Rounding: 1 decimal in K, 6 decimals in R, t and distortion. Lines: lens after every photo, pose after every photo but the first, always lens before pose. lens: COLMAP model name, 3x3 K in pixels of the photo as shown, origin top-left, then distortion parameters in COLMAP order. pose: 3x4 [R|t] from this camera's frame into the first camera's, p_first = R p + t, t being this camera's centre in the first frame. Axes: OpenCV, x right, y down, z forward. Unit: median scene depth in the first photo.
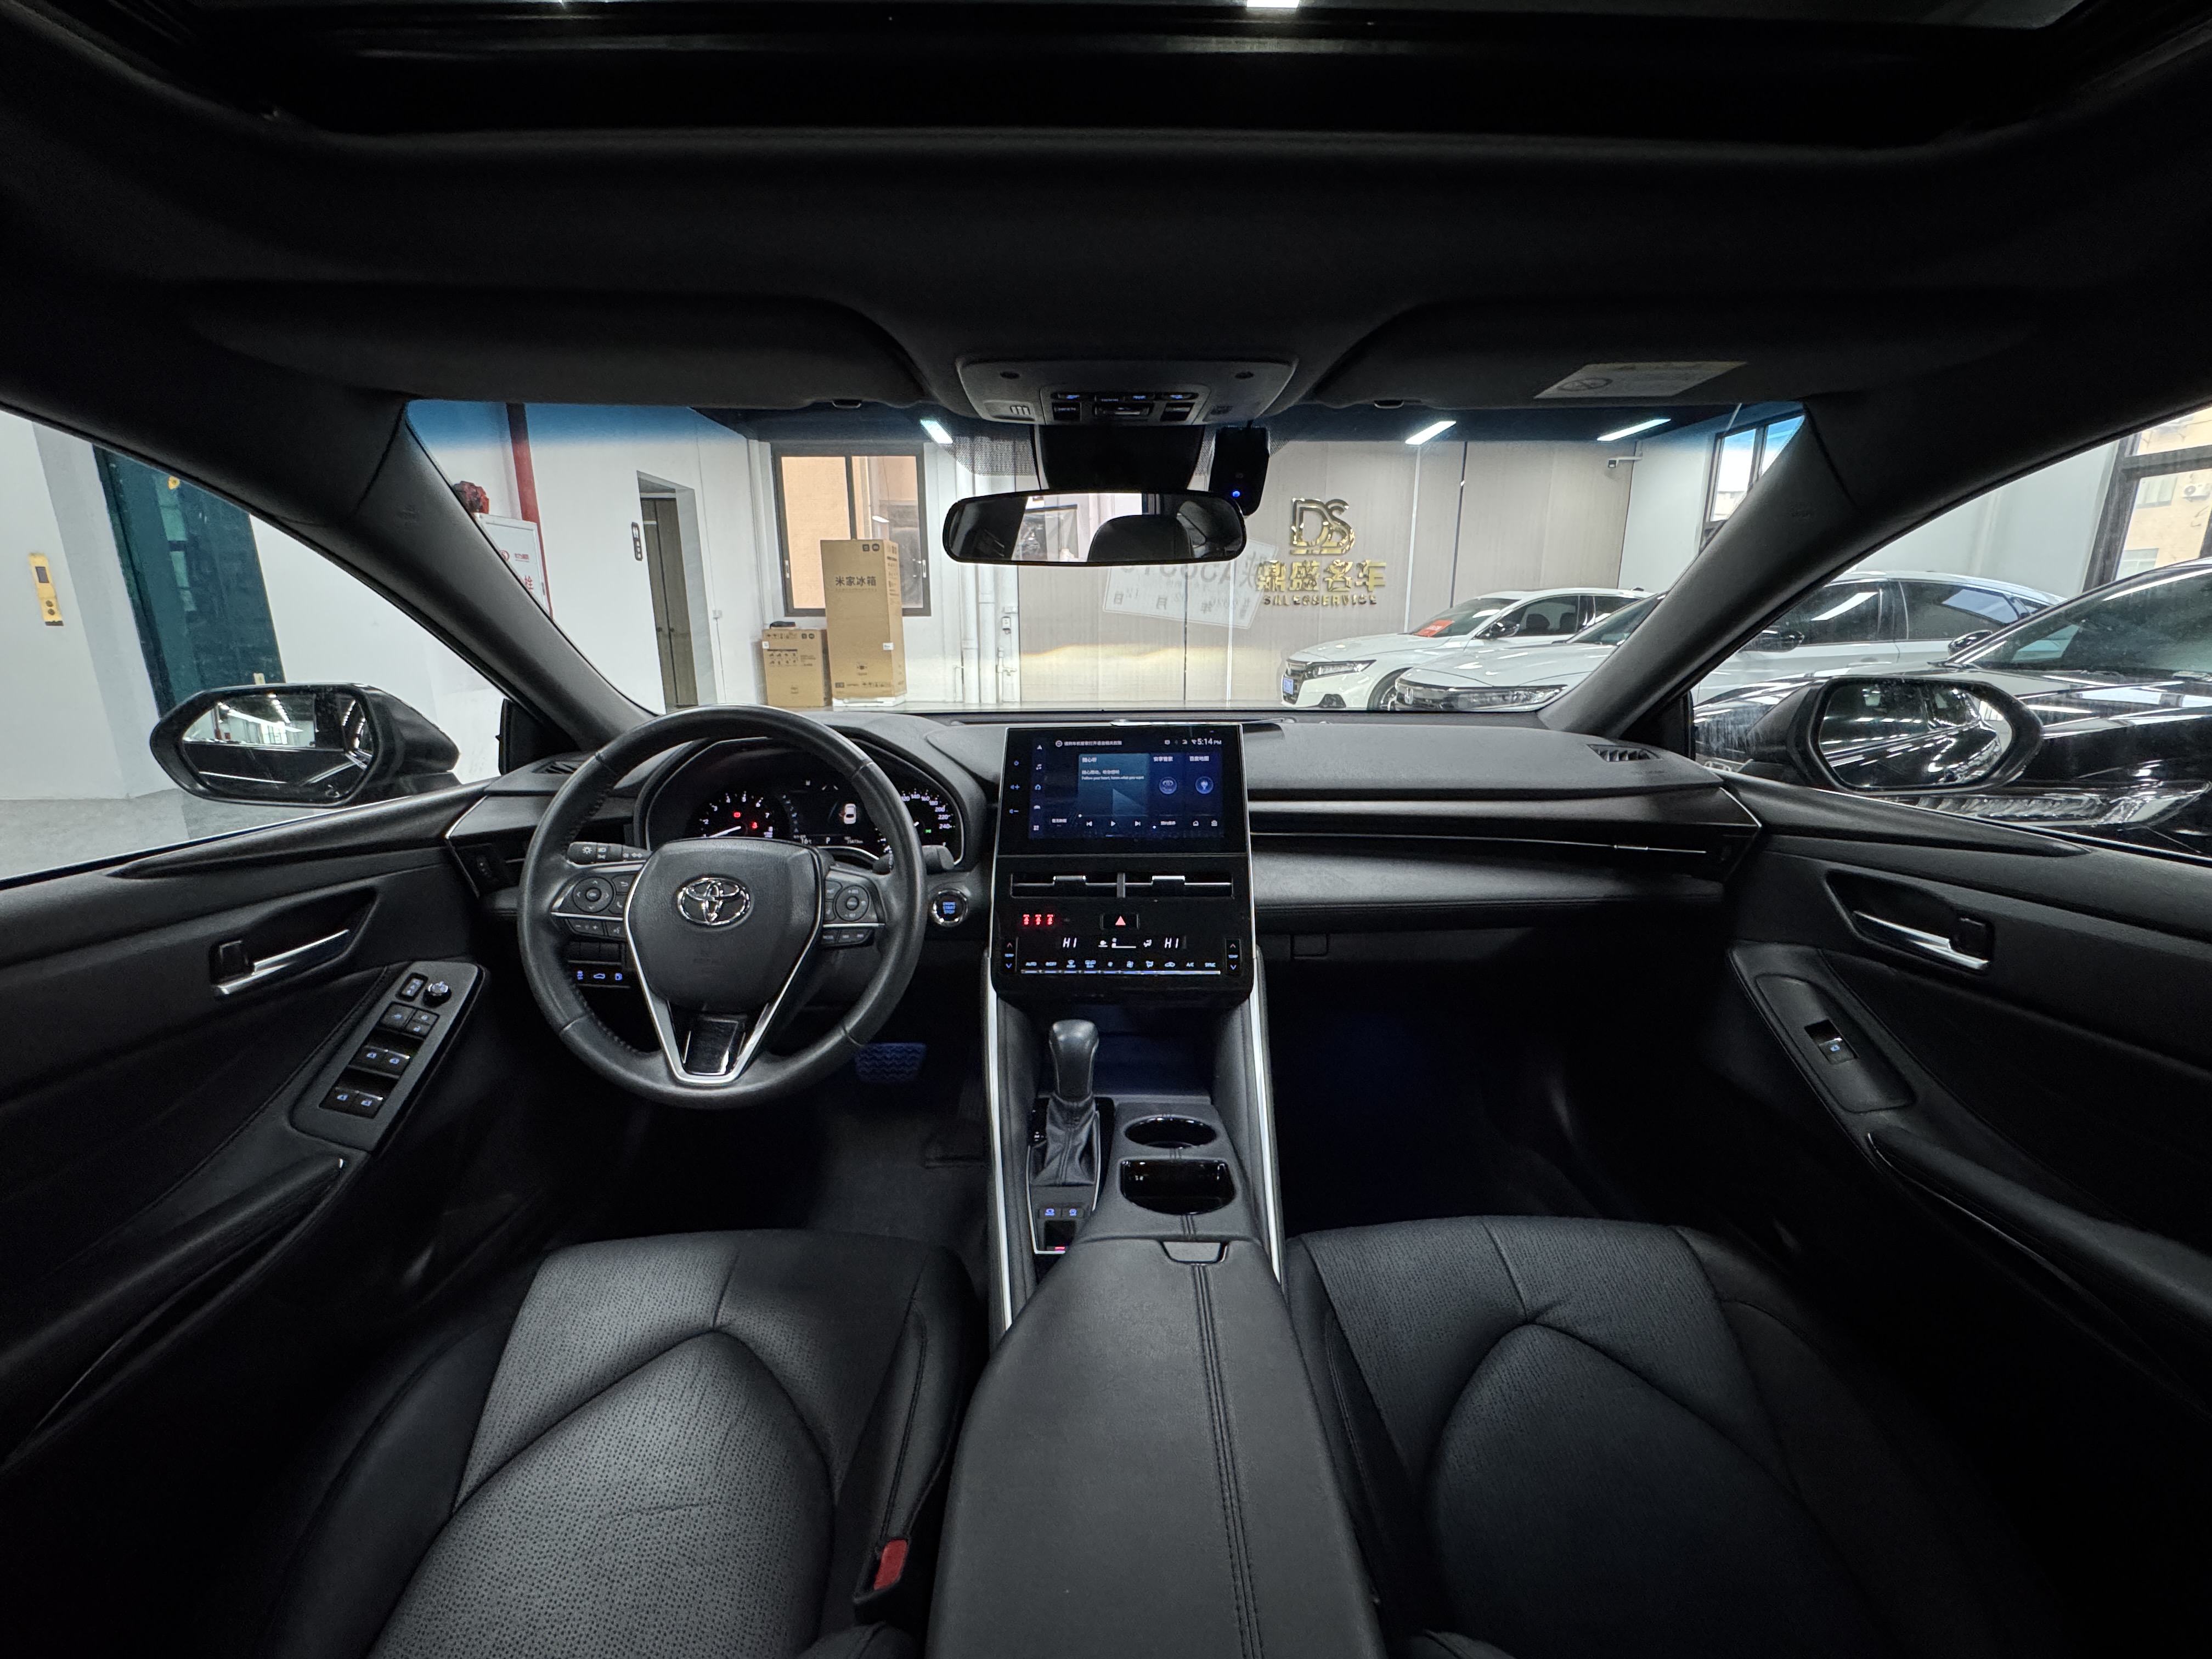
lens RADIAL K [[887.7, 0, 1103.4], [0, 887.7, 820.6], [0, 0, 1]] dist [0.005483, -0.001163]
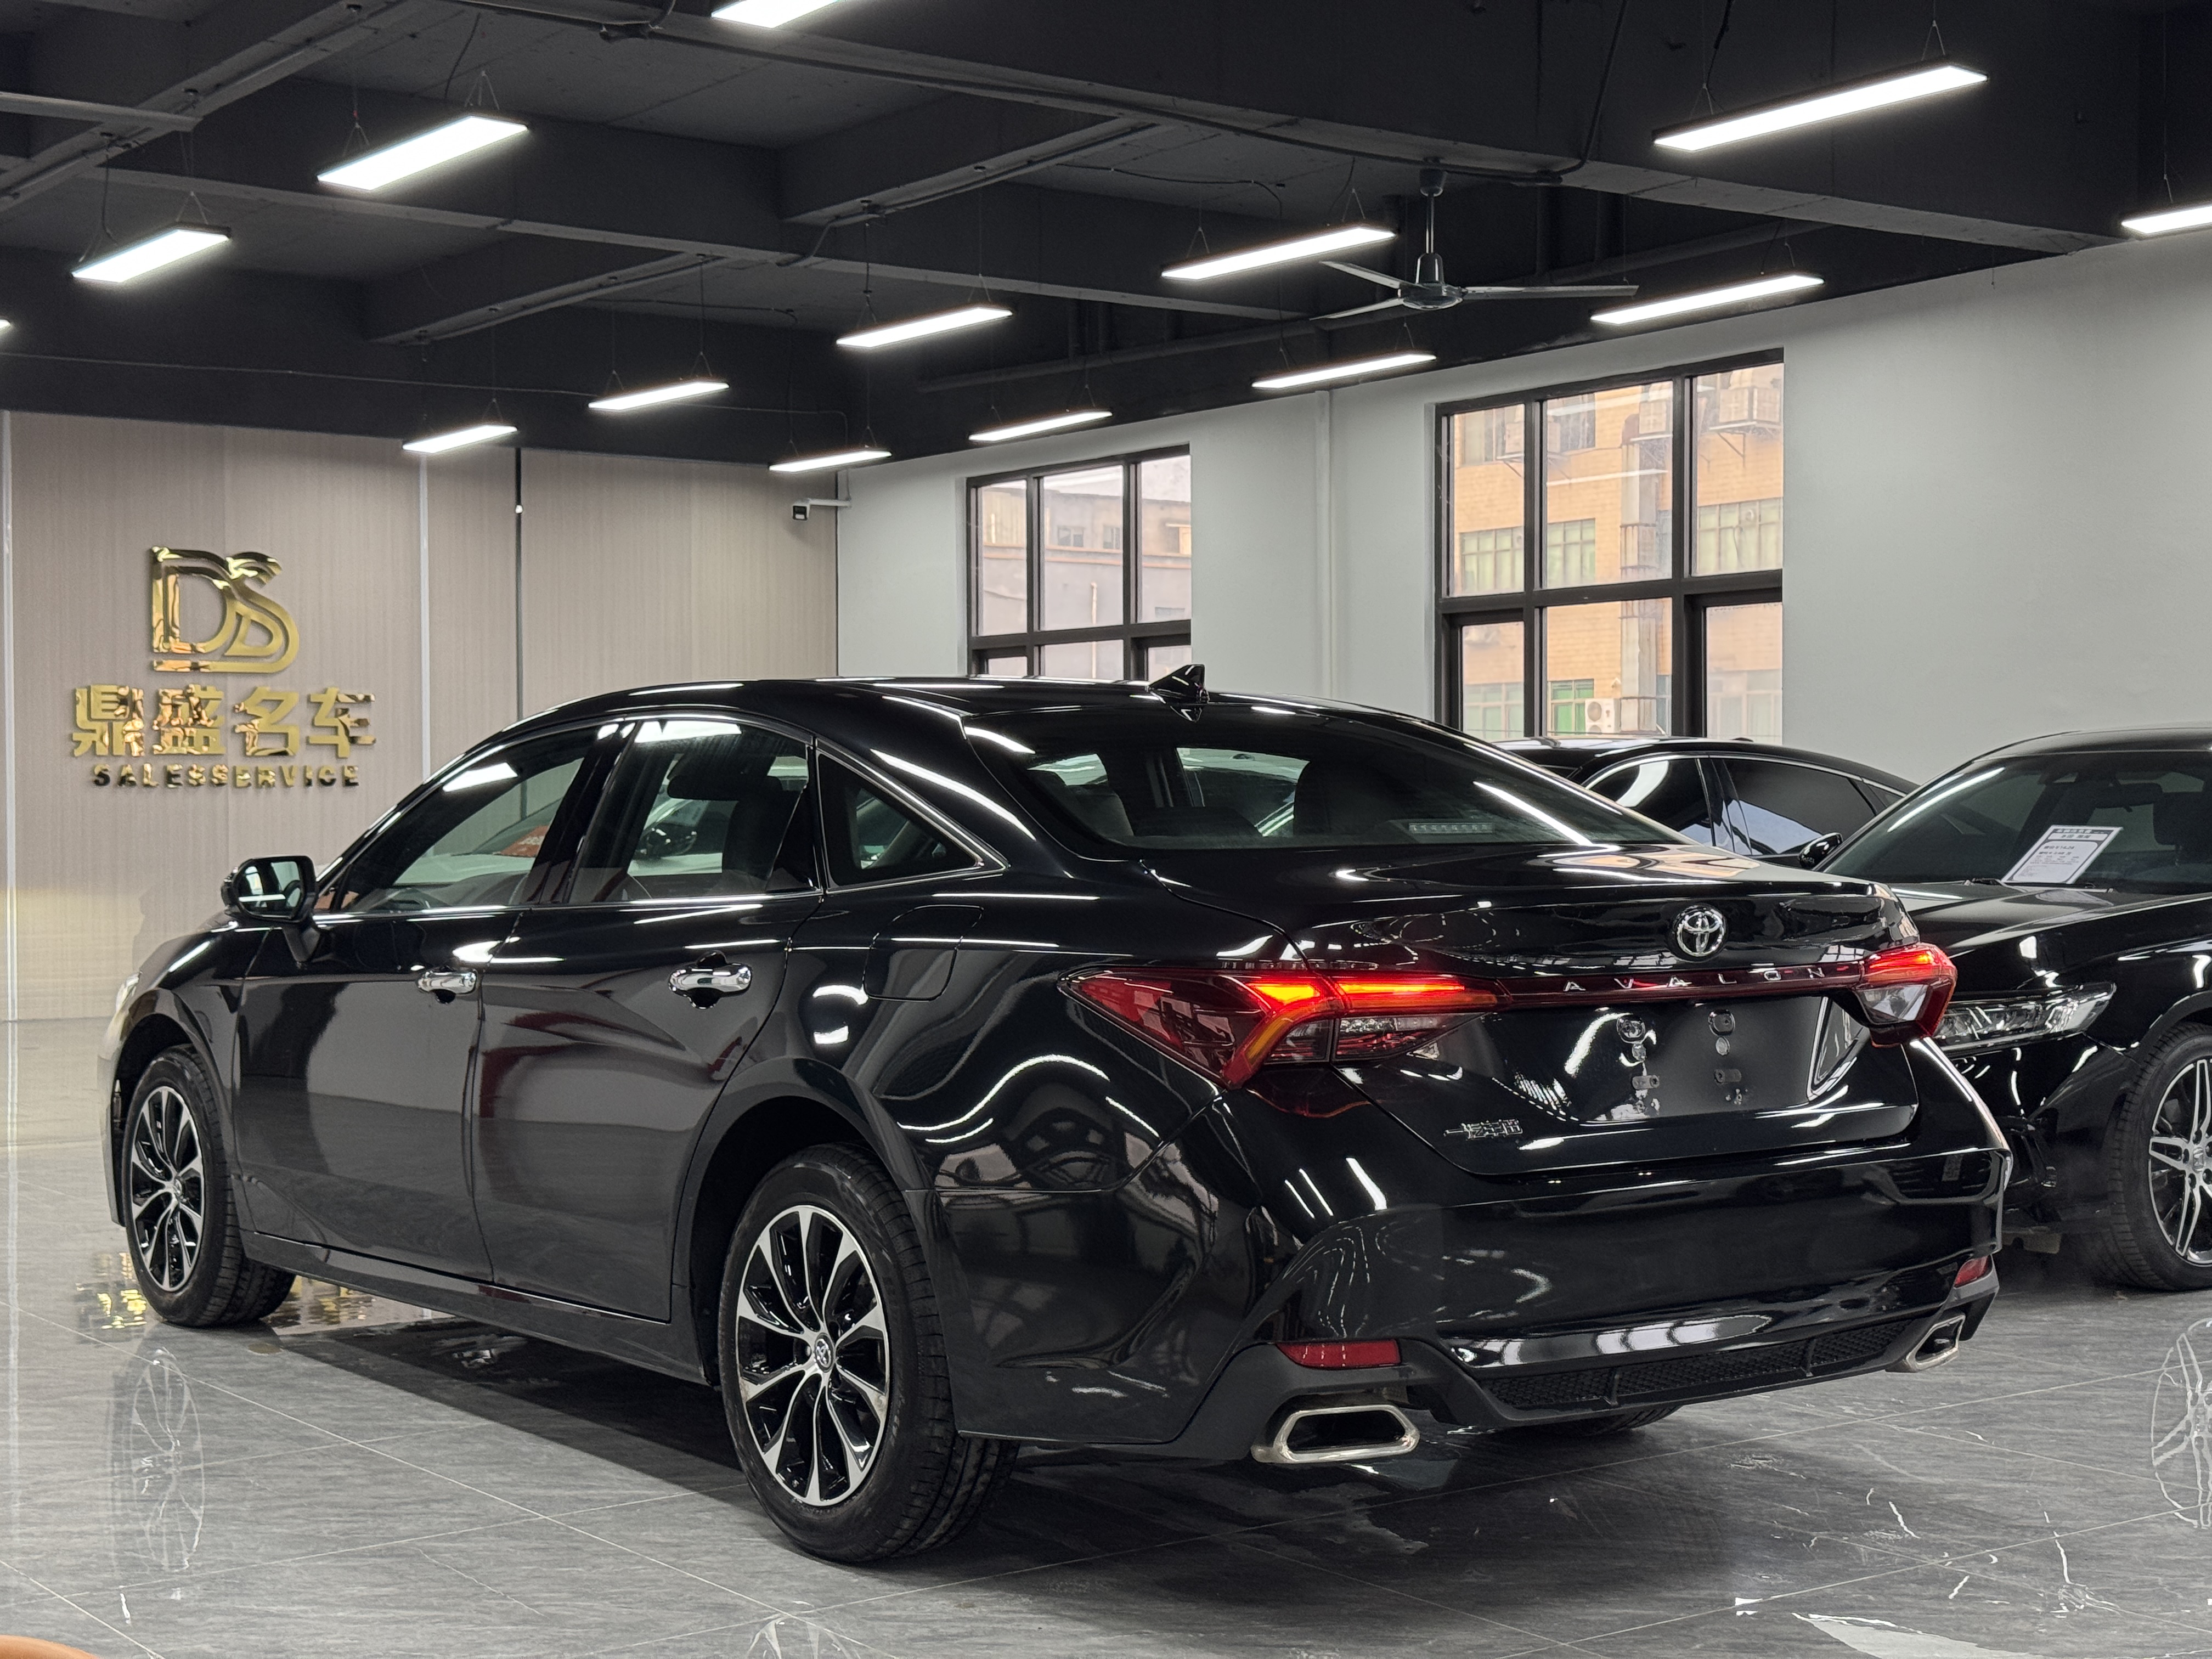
lens RADIAL K [[3156.8, 0, 1118.4], [0, 3156.8, 827.8], [0, 0, 1]] dist [0.134948, 0.000000]
pose [[0.821959, -0.004054, 0.569532, -2.557400], [0.128815, 0.975386, -0.178964, 0.967019], [-0.554789, 0.220465, 0.802250, -4.227951]]
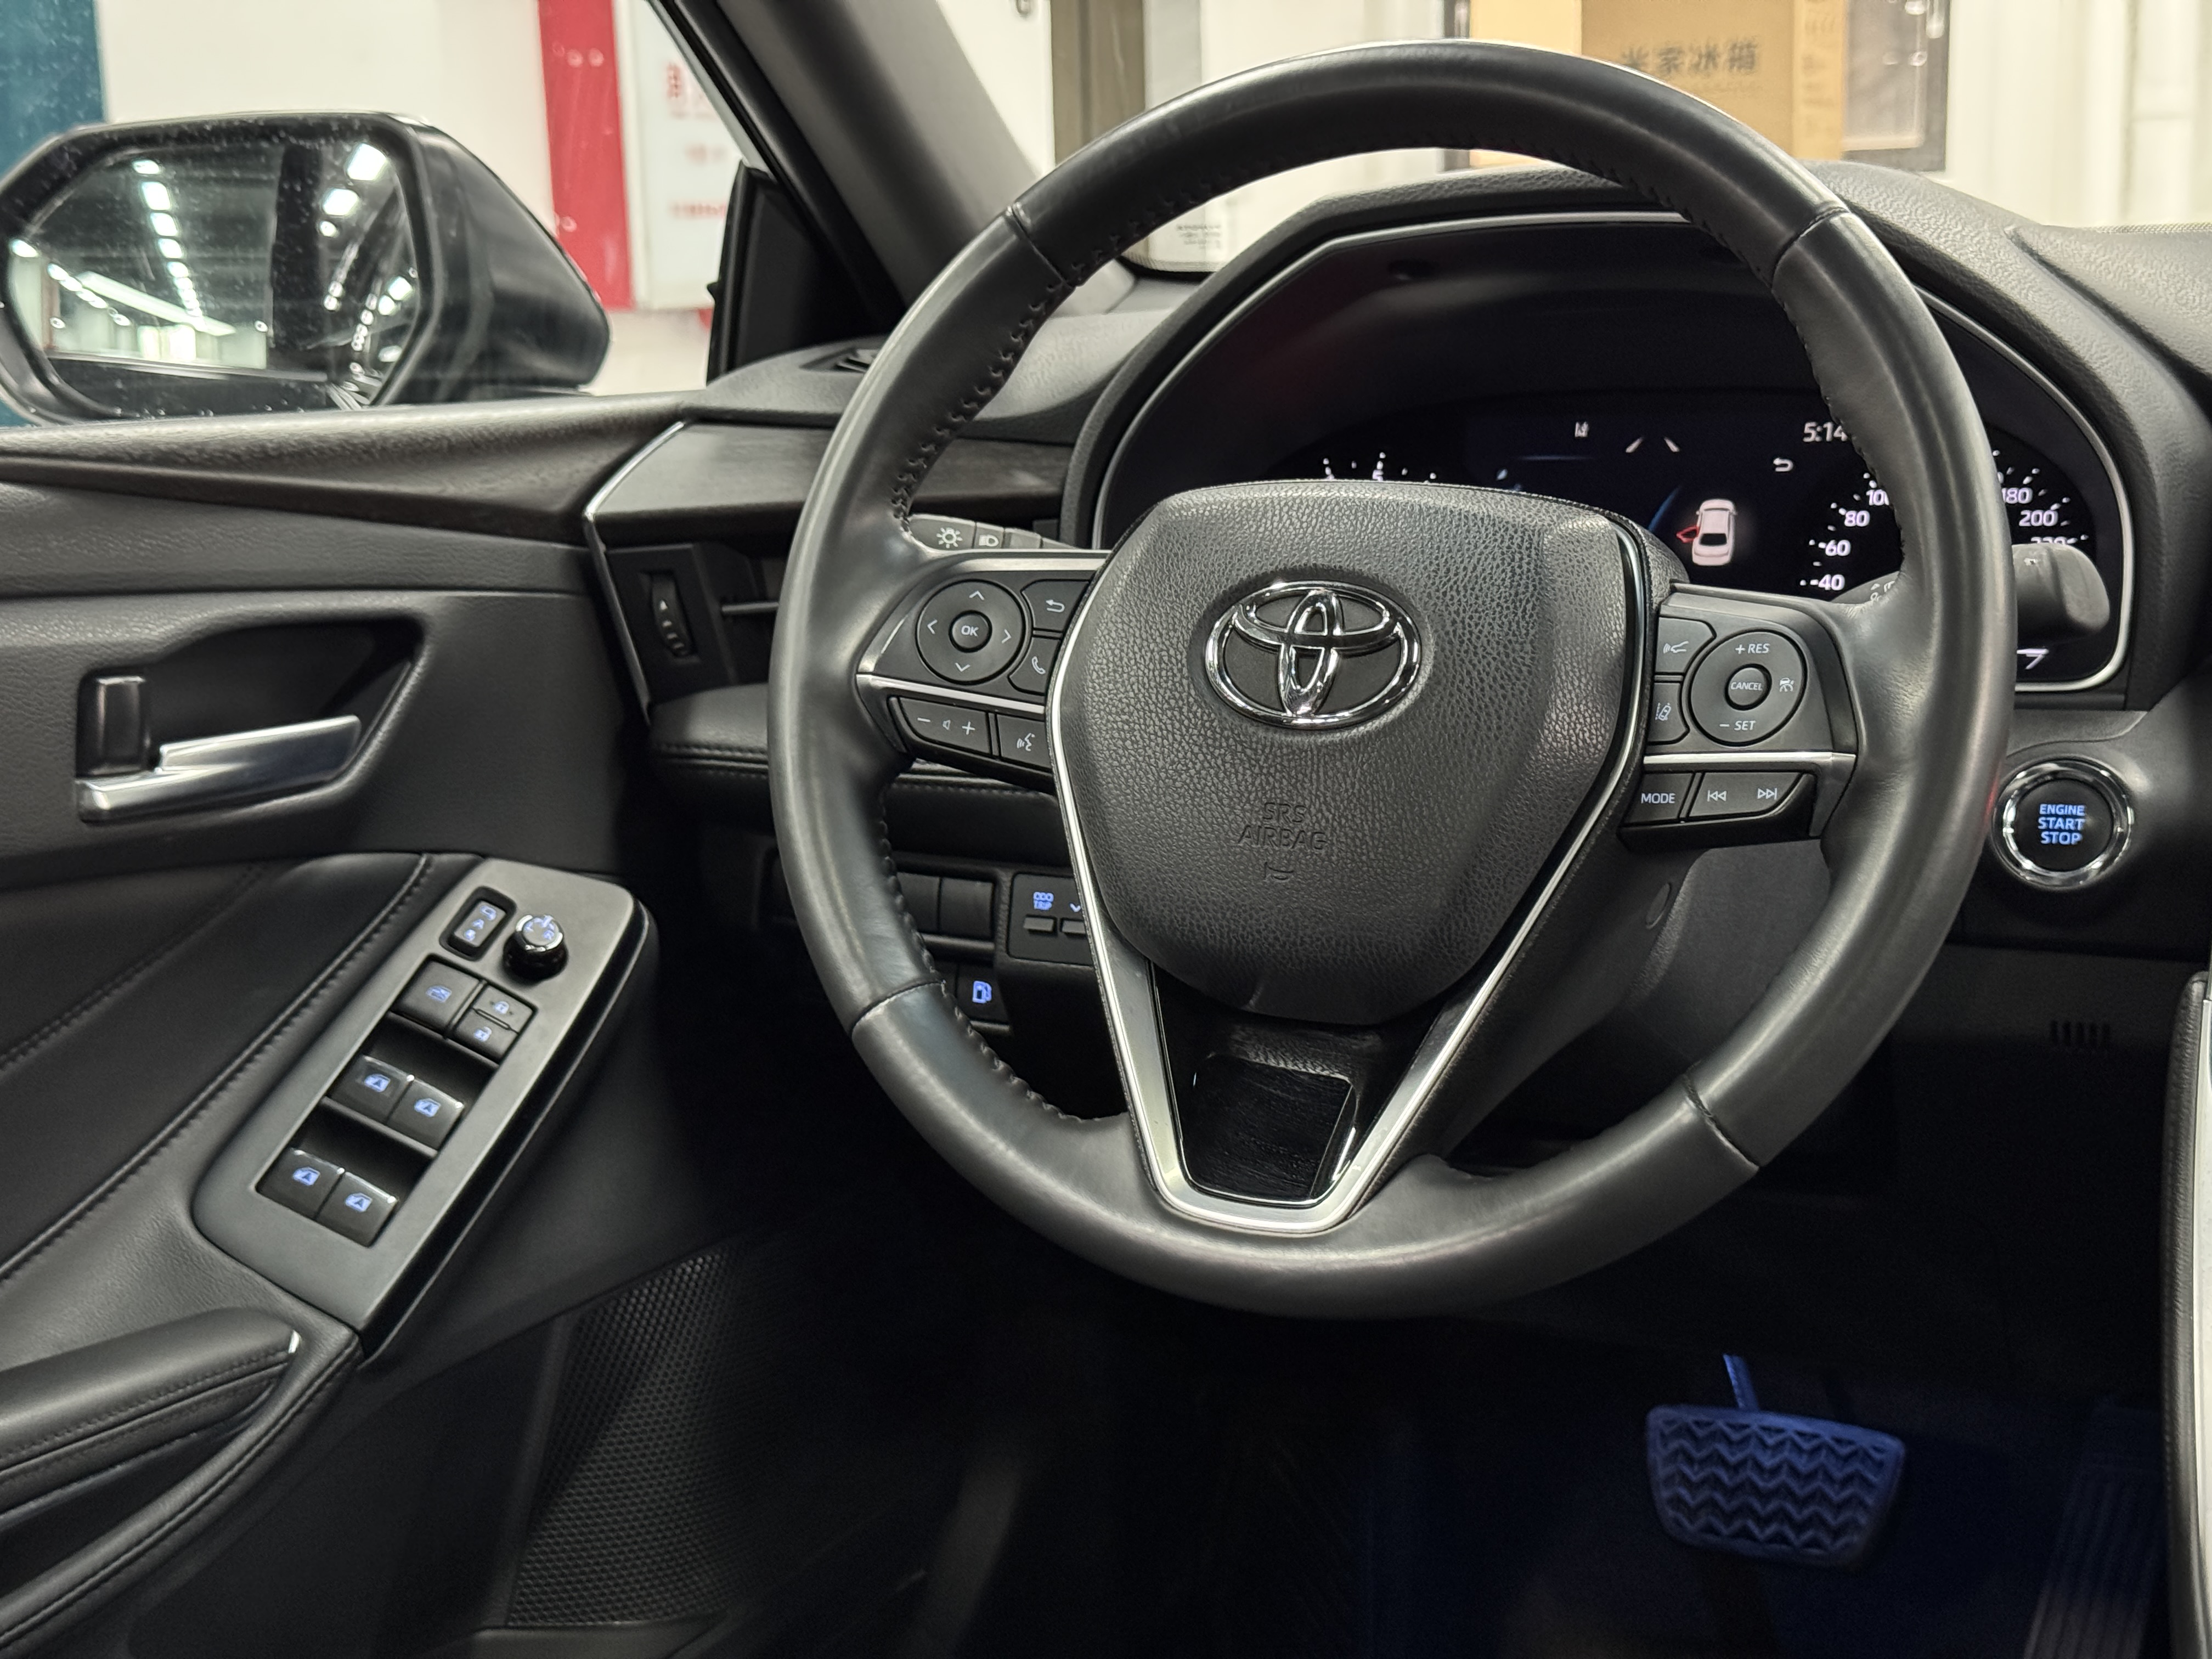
lens RADIAL K [[3156.8, 0, 1090.2], [0, 3156.8, 839.9], [0, 0, 1]] dist [0.134948, 0.000000]
pose [[0.904553, 0.058717, -0.422299, -0.027128], [-0.074561, 0.996993, -0.021086, 0.153293], [0.419791, 0.050561, 0.906211, -0.035663]]
